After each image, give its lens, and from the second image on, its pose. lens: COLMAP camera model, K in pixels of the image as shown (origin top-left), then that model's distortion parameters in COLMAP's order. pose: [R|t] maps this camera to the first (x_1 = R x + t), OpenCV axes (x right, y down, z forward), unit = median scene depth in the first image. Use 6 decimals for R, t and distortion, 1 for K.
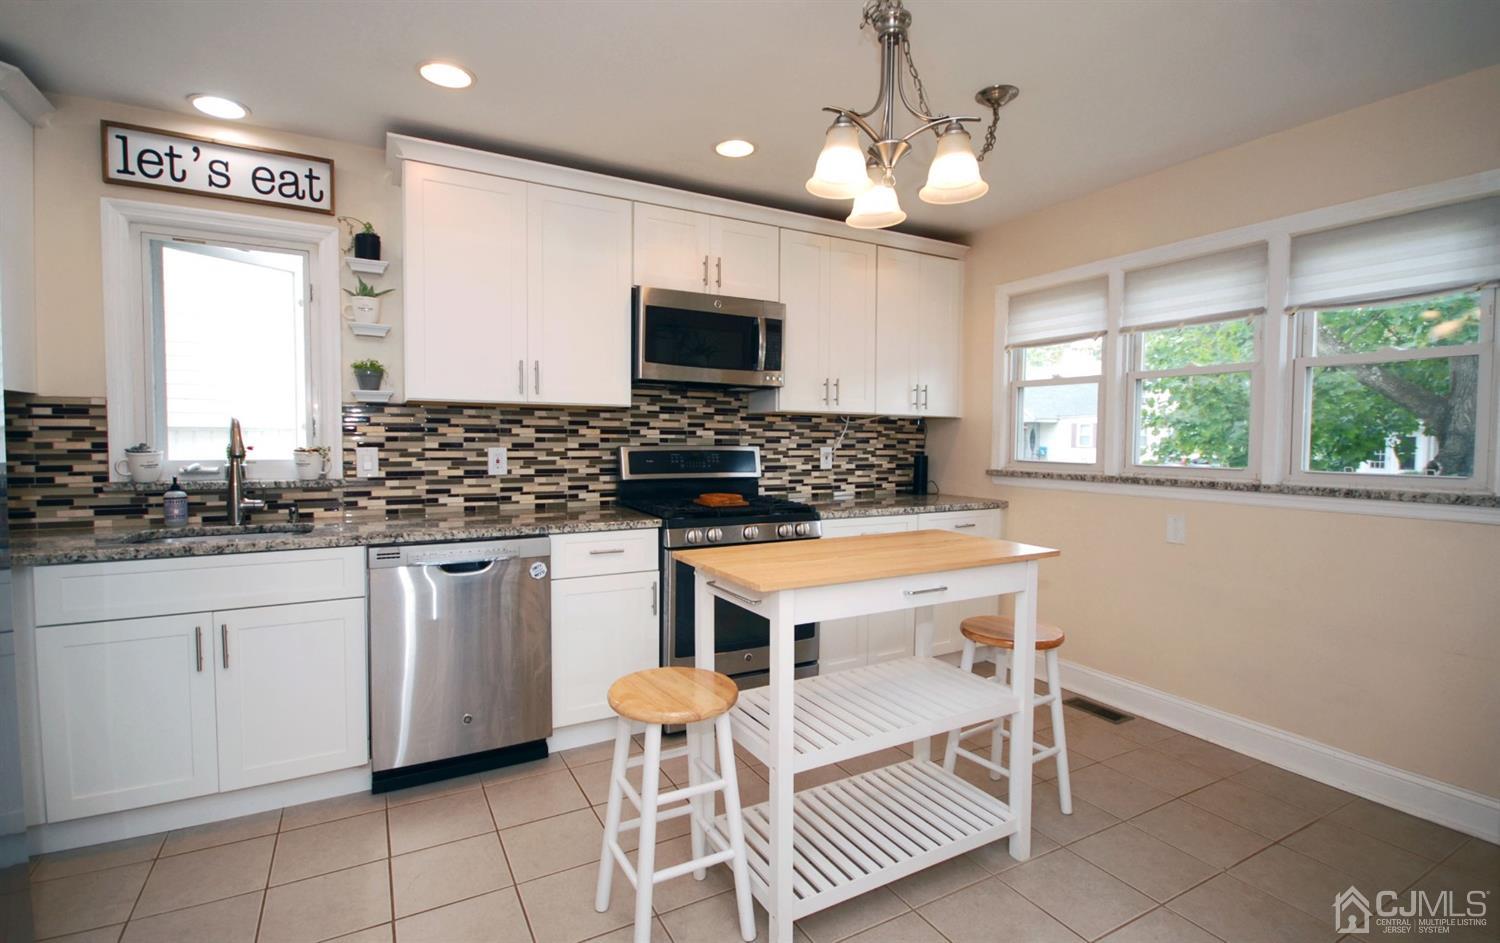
lens RADIAL K [[709.8, 0, 751.1], [0, 709.8, 466.0], [0, 0, 1]] dist [0.000940, -0.000580]
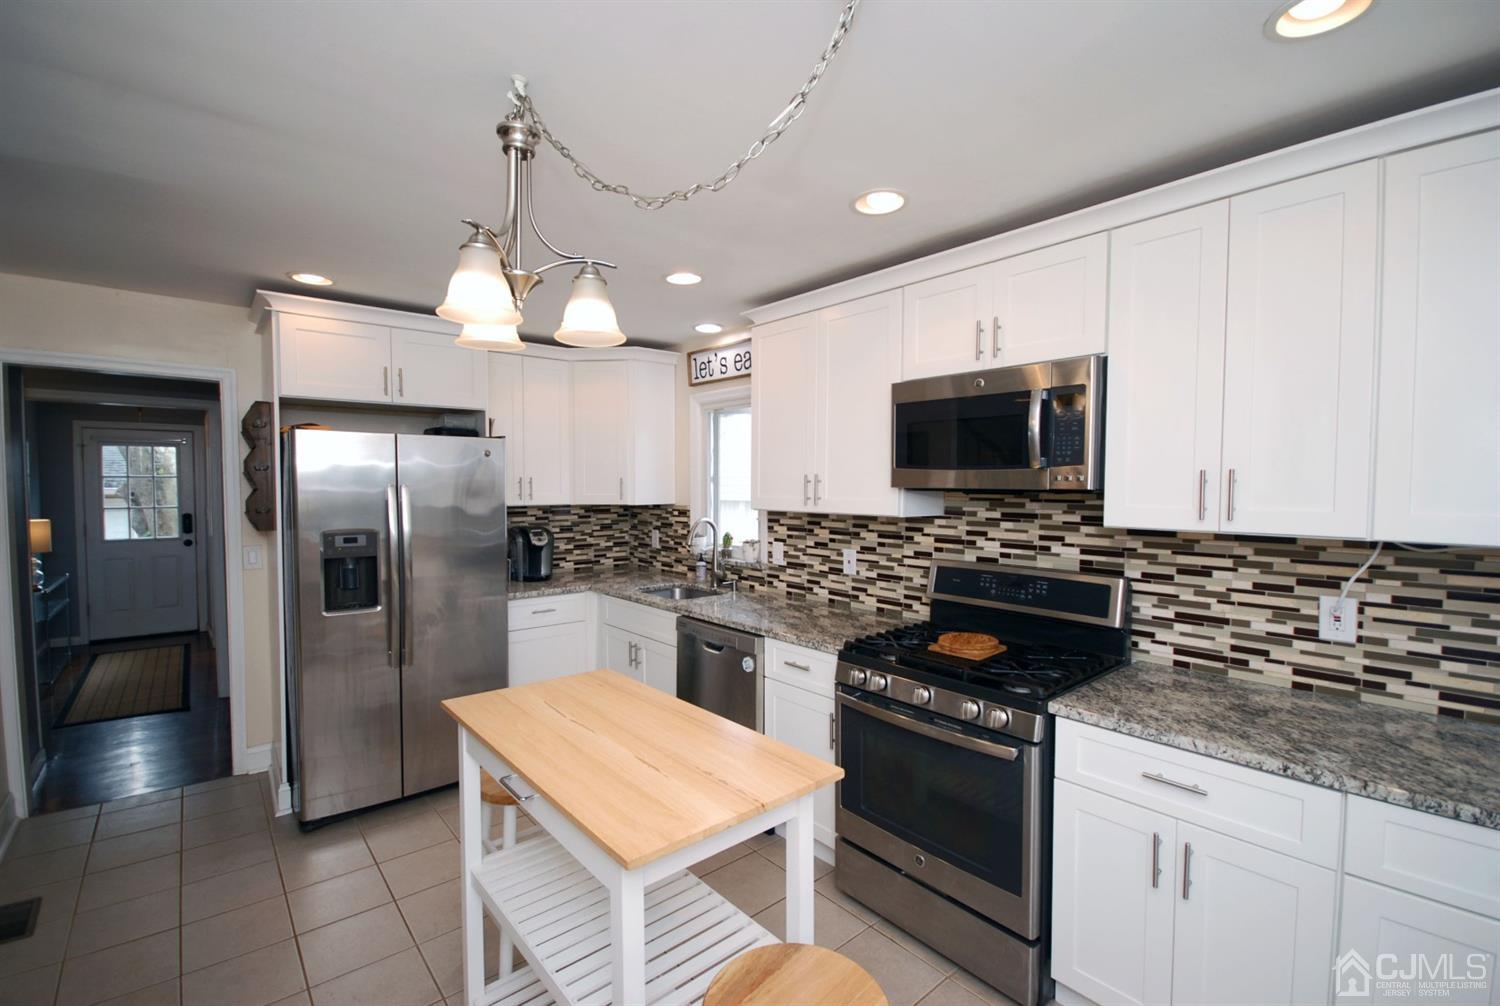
lens RADIAL K [[654.4, 0, 751.5], [0, 654.4, 507.7], [0, 0, 1]] dist [-0.000549, -0.000990]
pose [[0.210242, 0.022617, -0.977388, 0.577687], [-0.047909, 0.998770, 0.012807, -0.093274], [0.976475, 0.044133, 0.211067, 0.624896]]
